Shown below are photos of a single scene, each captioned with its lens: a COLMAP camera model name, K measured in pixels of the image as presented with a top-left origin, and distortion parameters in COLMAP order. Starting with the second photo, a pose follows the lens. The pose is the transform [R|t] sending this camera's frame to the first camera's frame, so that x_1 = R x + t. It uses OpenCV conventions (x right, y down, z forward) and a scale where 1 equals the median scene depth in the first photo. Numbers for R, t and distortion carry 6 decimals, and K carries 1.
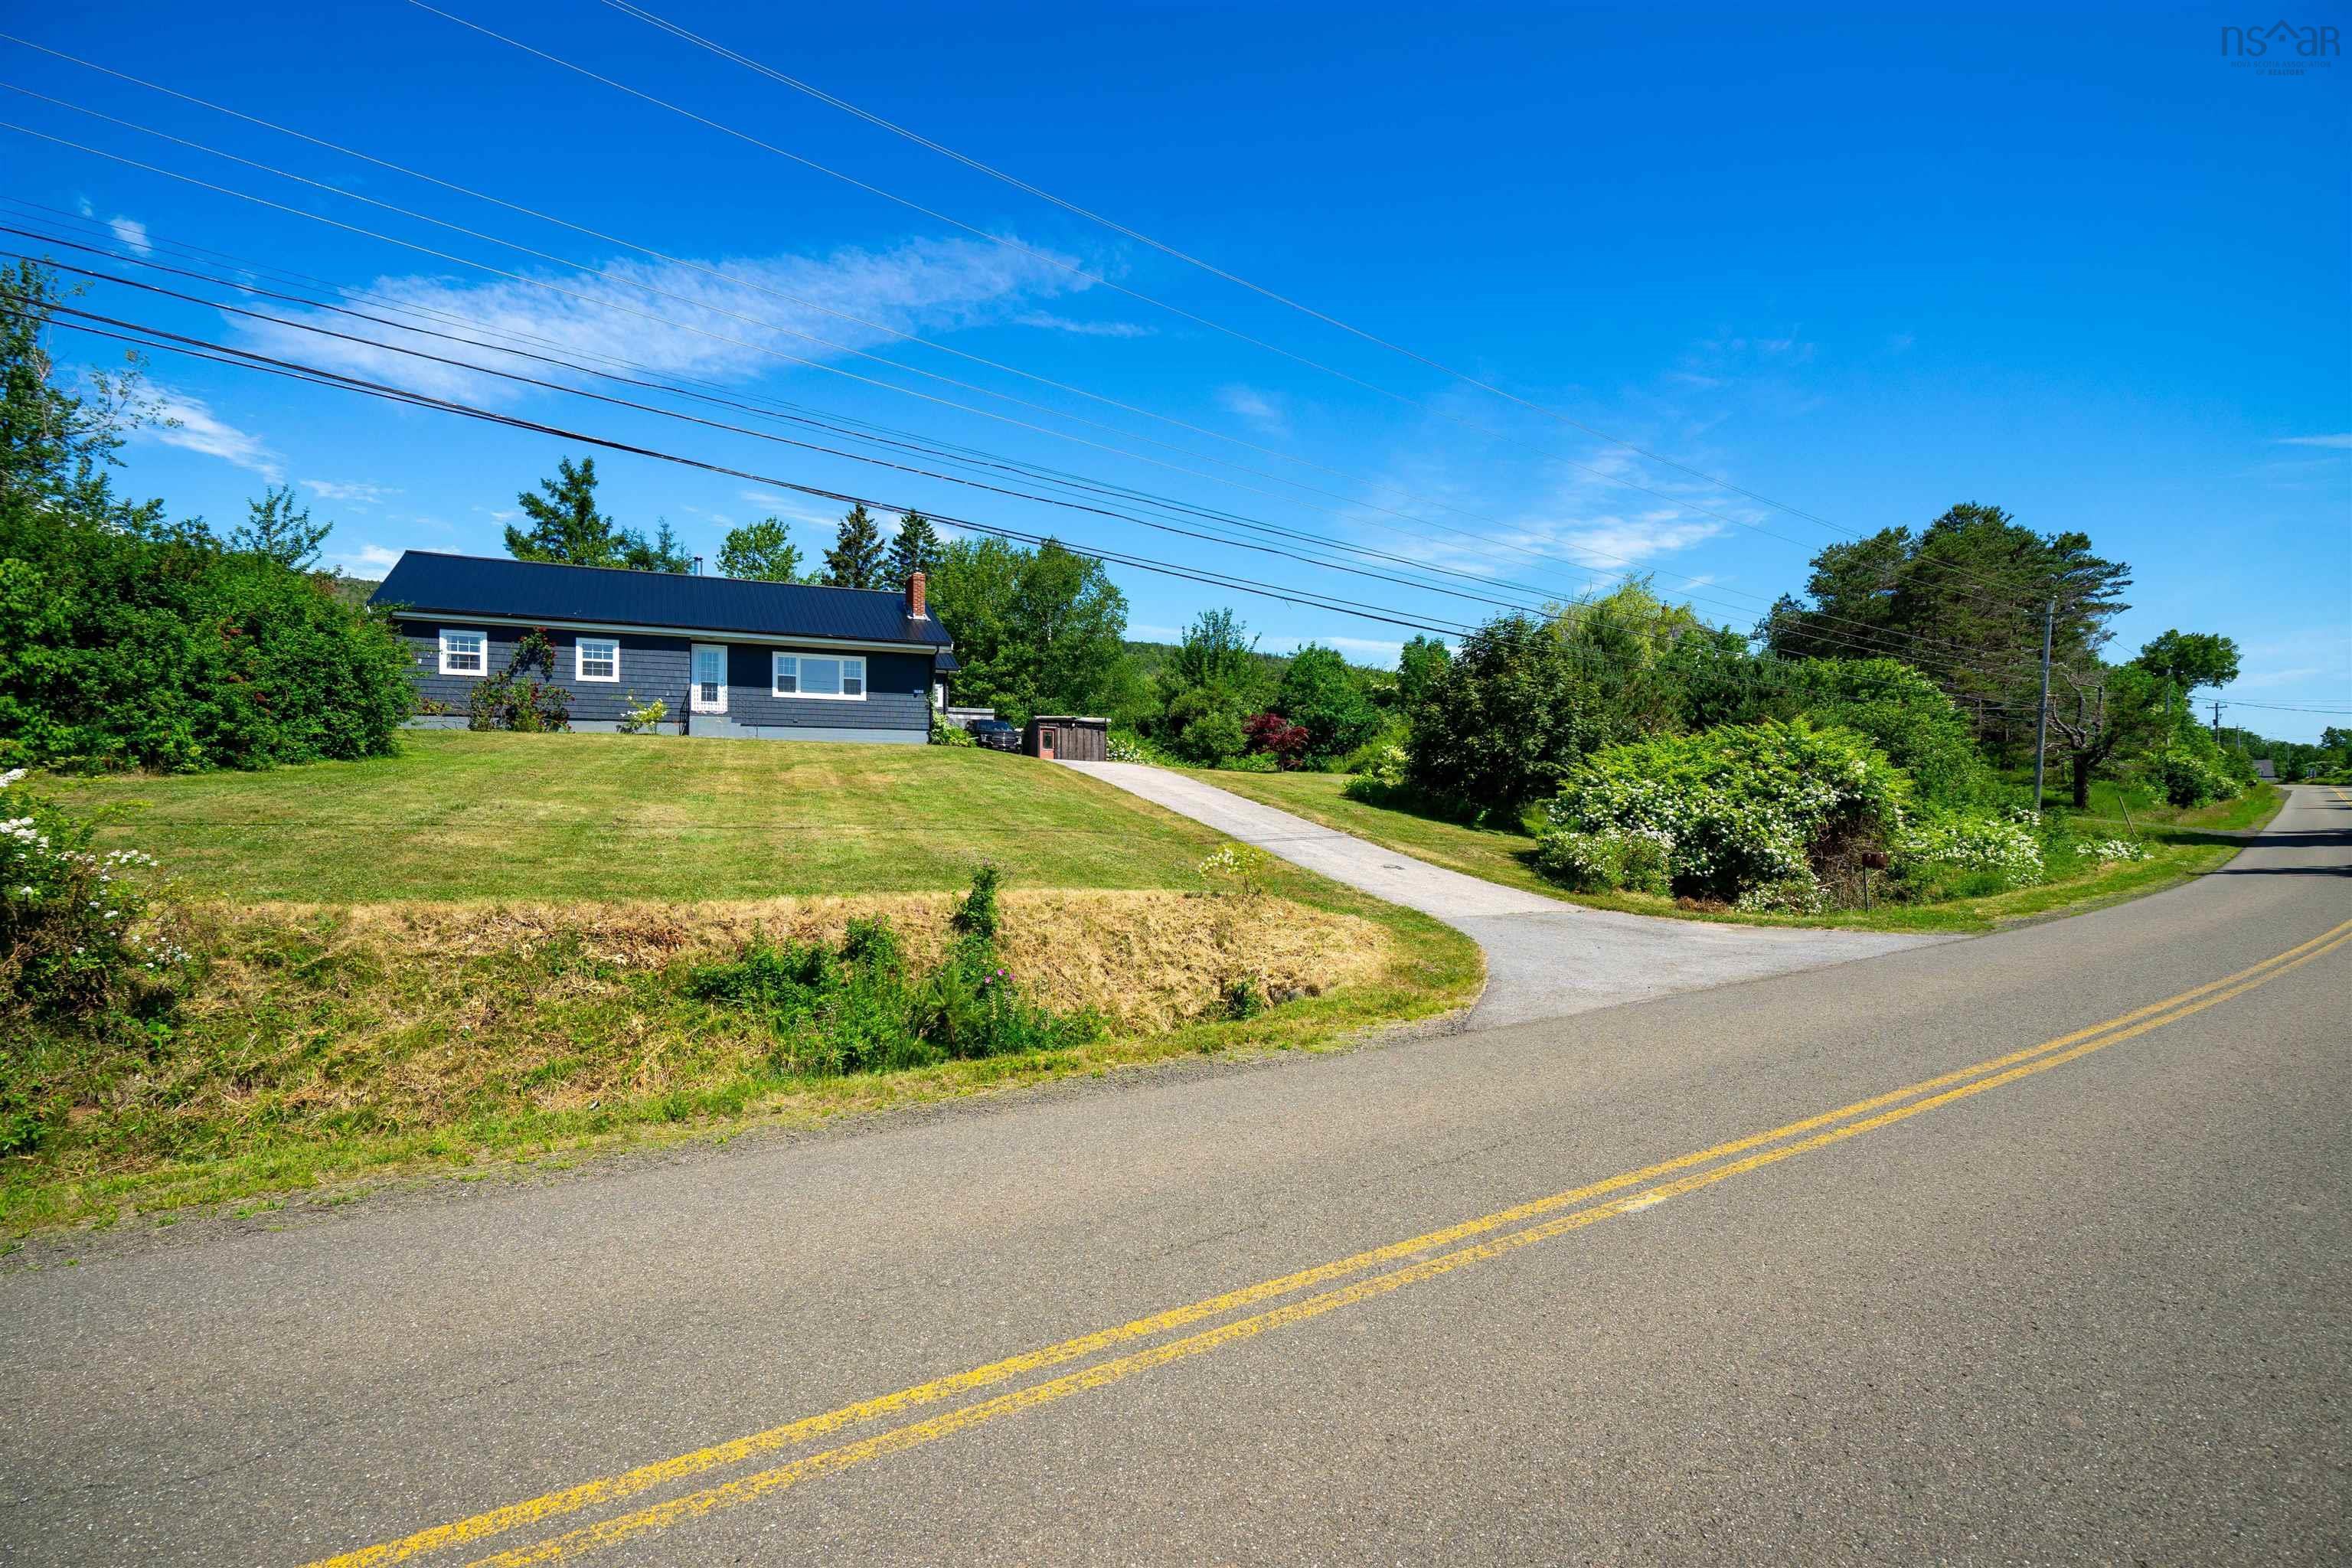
lens RADIAL K [[1055.9, 0, 1183.7], [0, 1055.9, 804.5], [0, 0, 1]] dist [-0.007197, 0.002524]
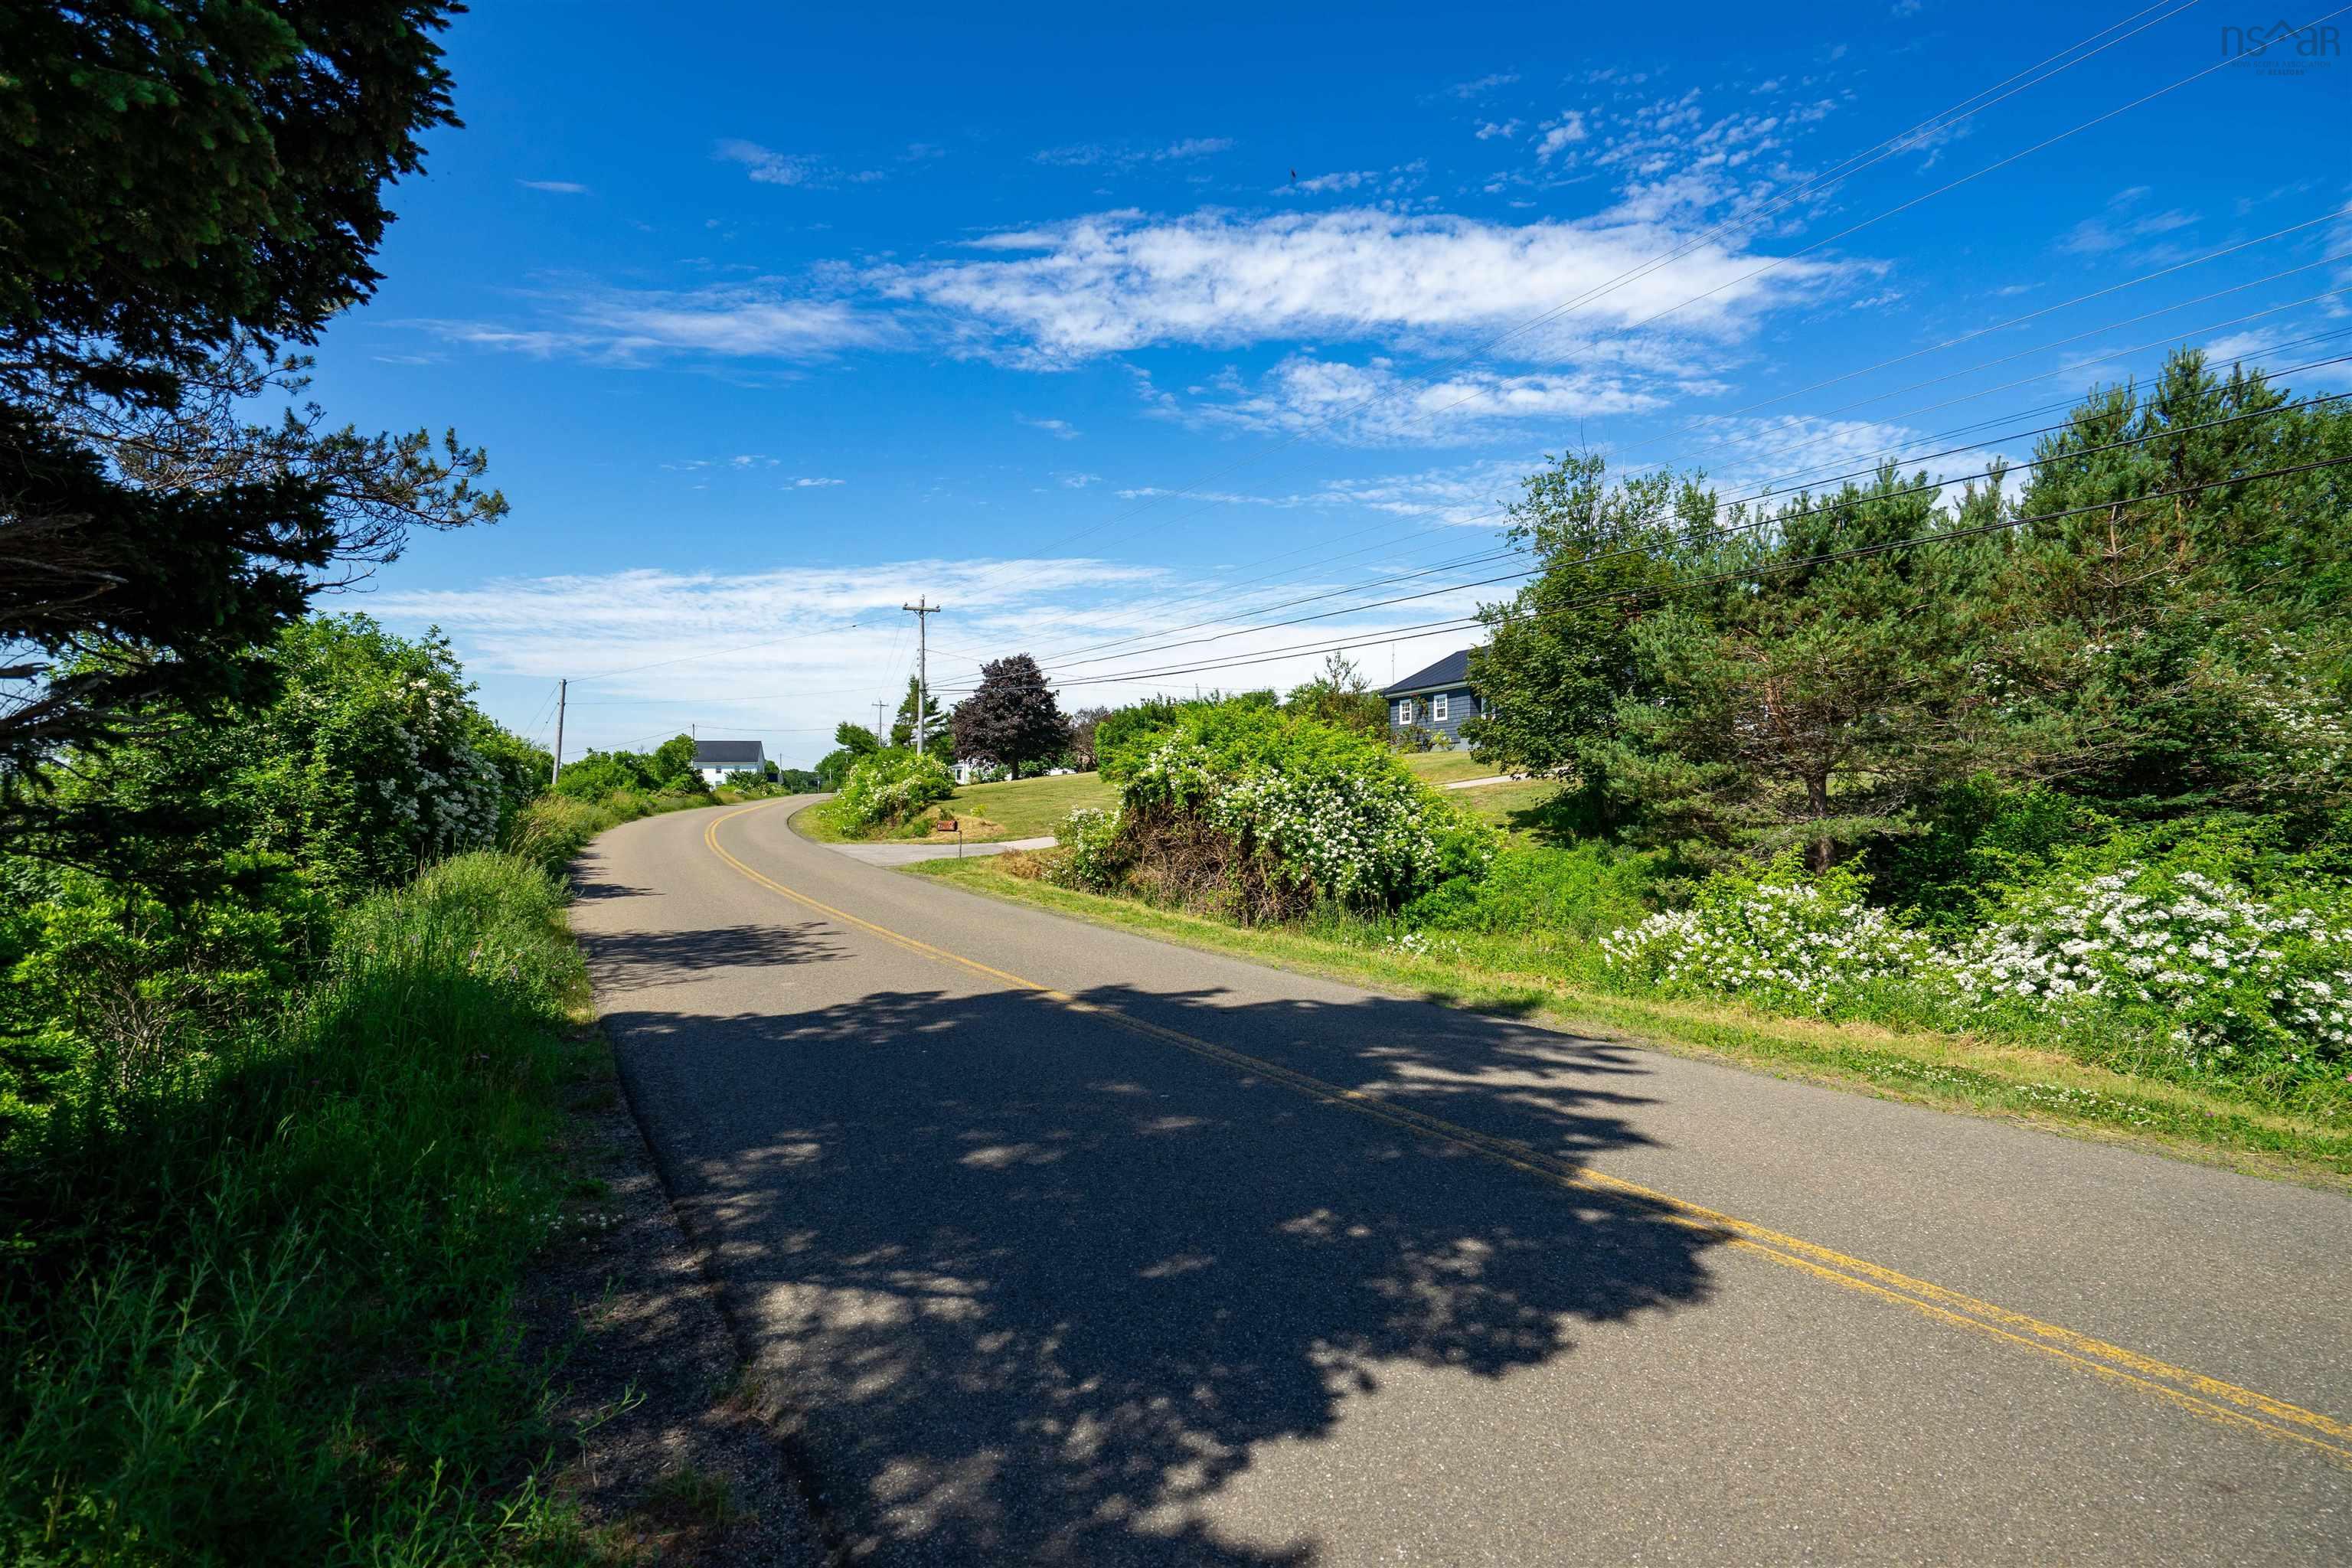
lens RADIAL K [[1055.9, 0, 1186.3], [0, 1055.9, 770.4], [0, 0, 1]] dist [-0.007197, 0.002524]
pose [[-0.135022, -0.021039, -0.990619, 0.974341], [-0.016468, 0.999684, -0.018987, -0.003121], [0.990706, 0.013750, -0.135326, 0.738733]]
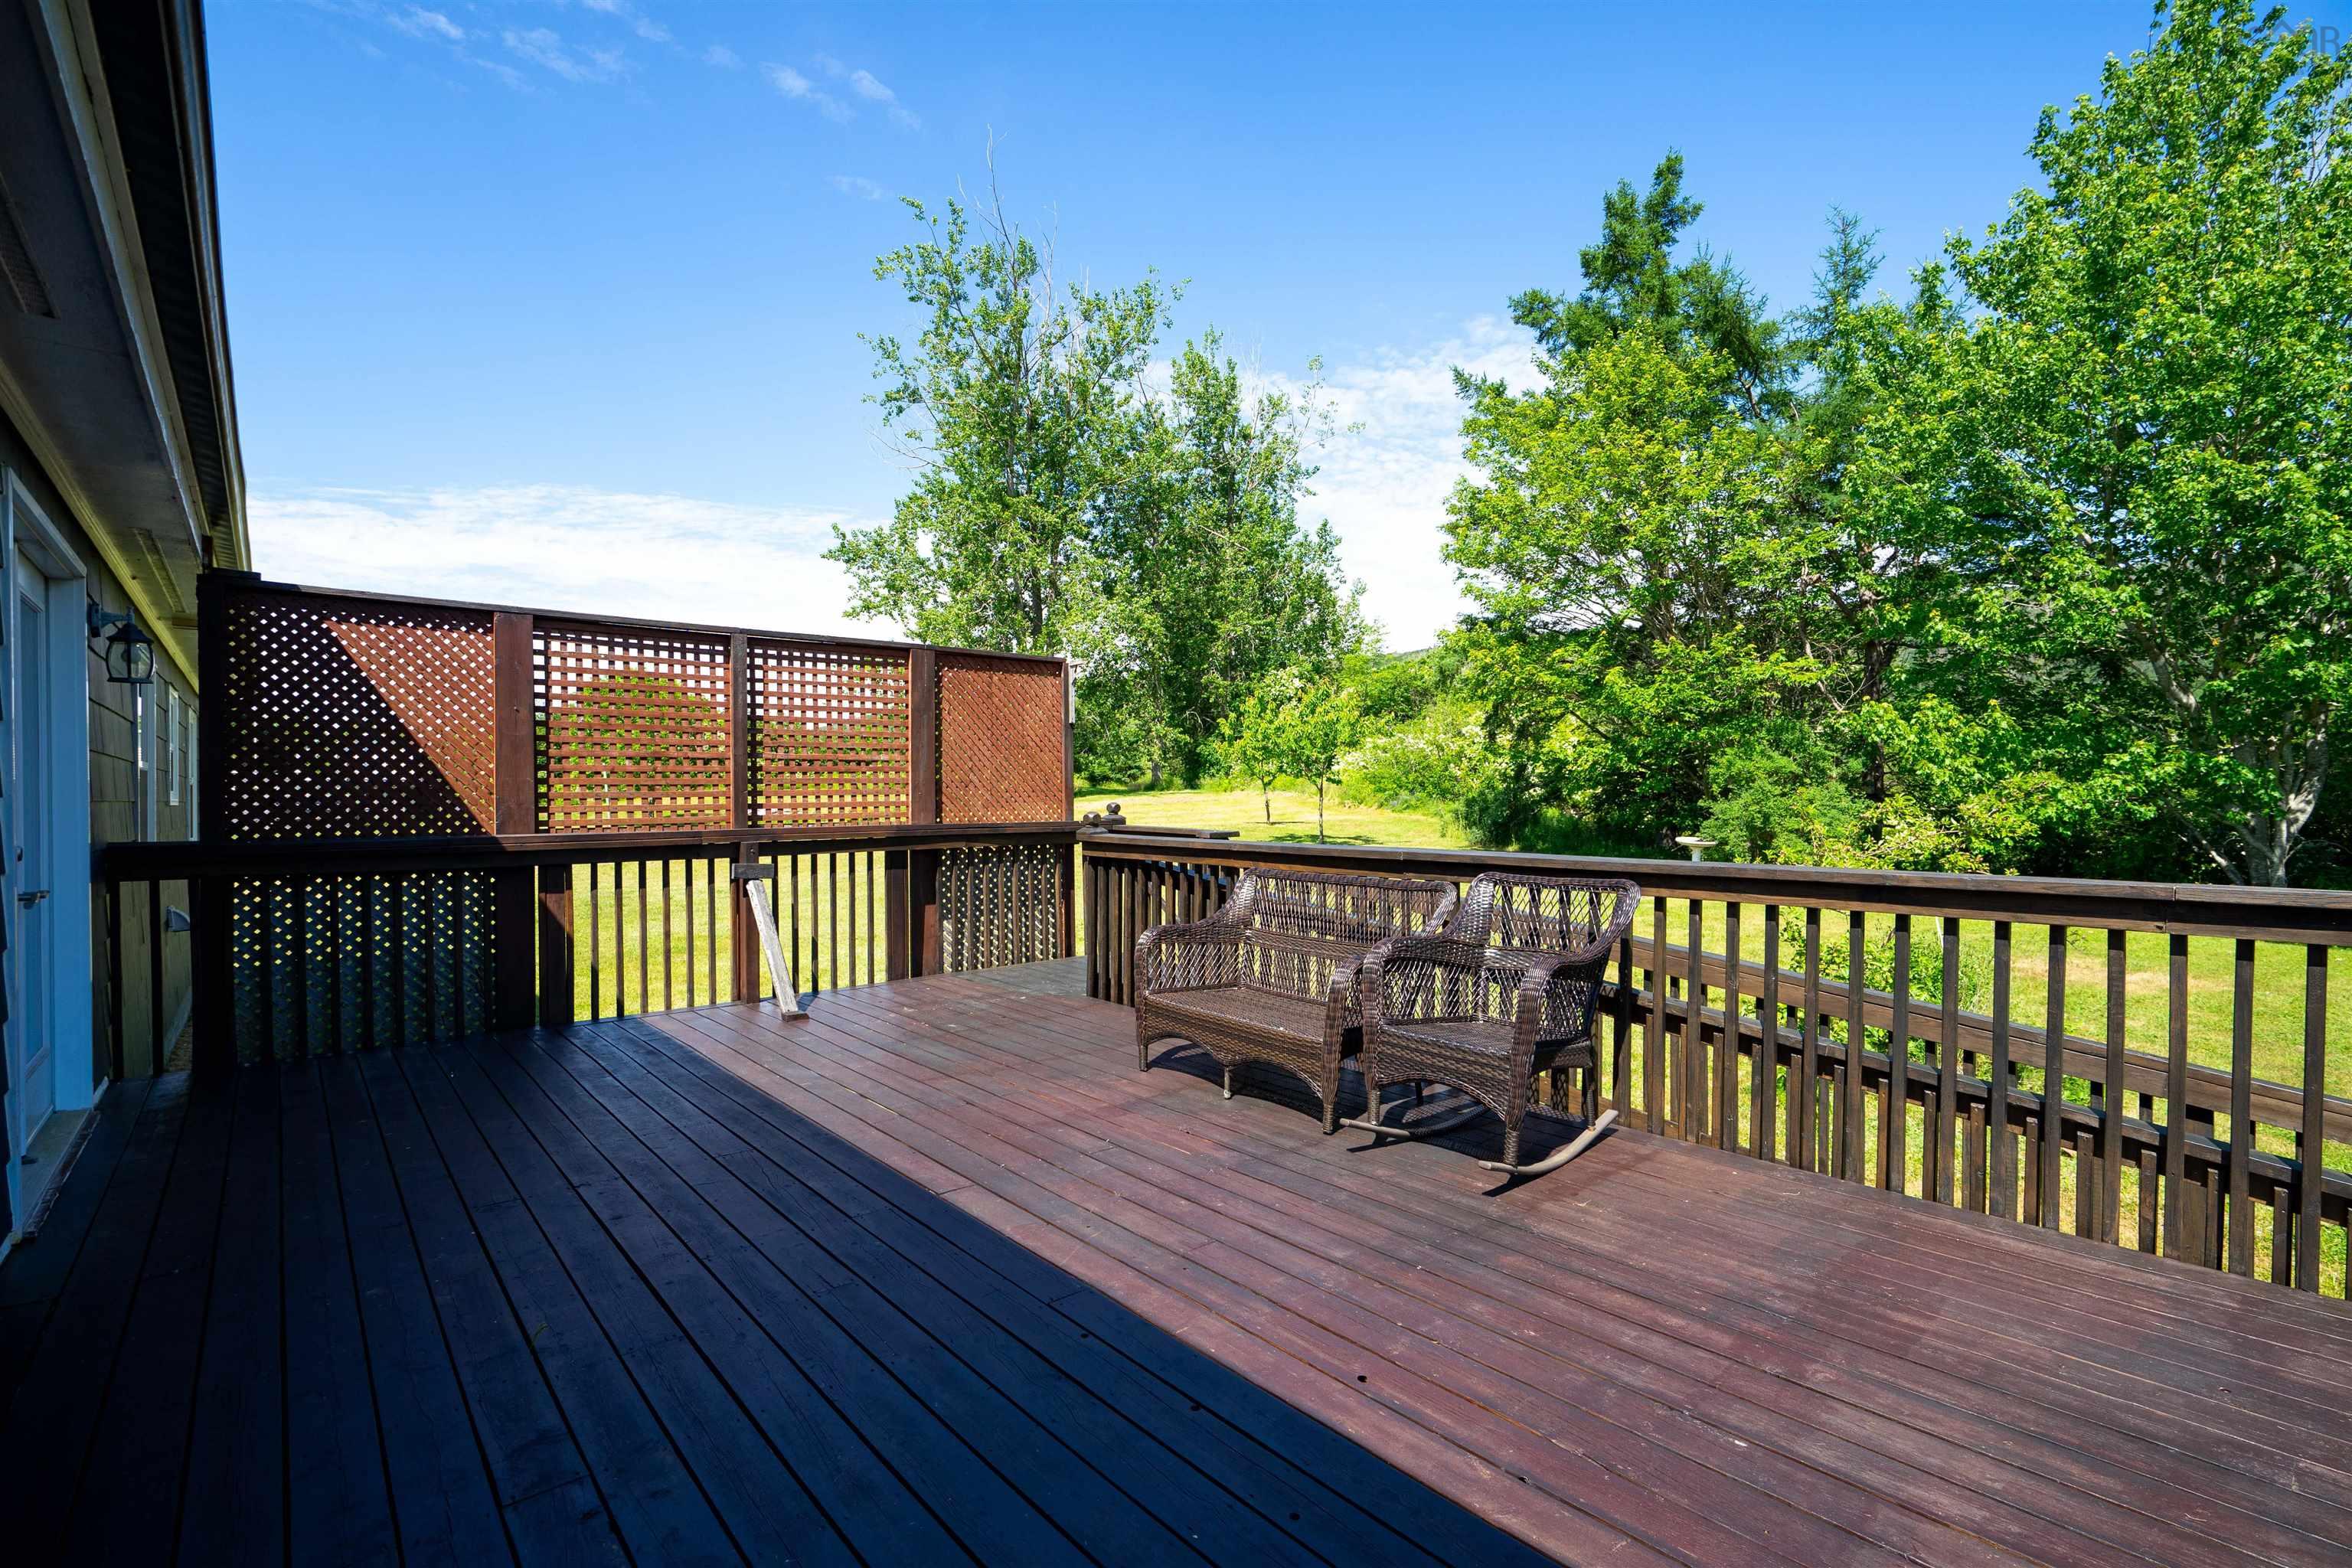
lens RADIAL K [[1055.9, 0, 1167.0], [0, 1055.9, 790.6], [0, 0, 1]] dist [-0.007197, 0.002524]
pose [[0.235423, -0.013362, -0.971801, -0.368239], [-0.008747, 0.999836, -0.015867, -0.122581], [0.971854, 0.012236, 0.235268, 1.241318]]
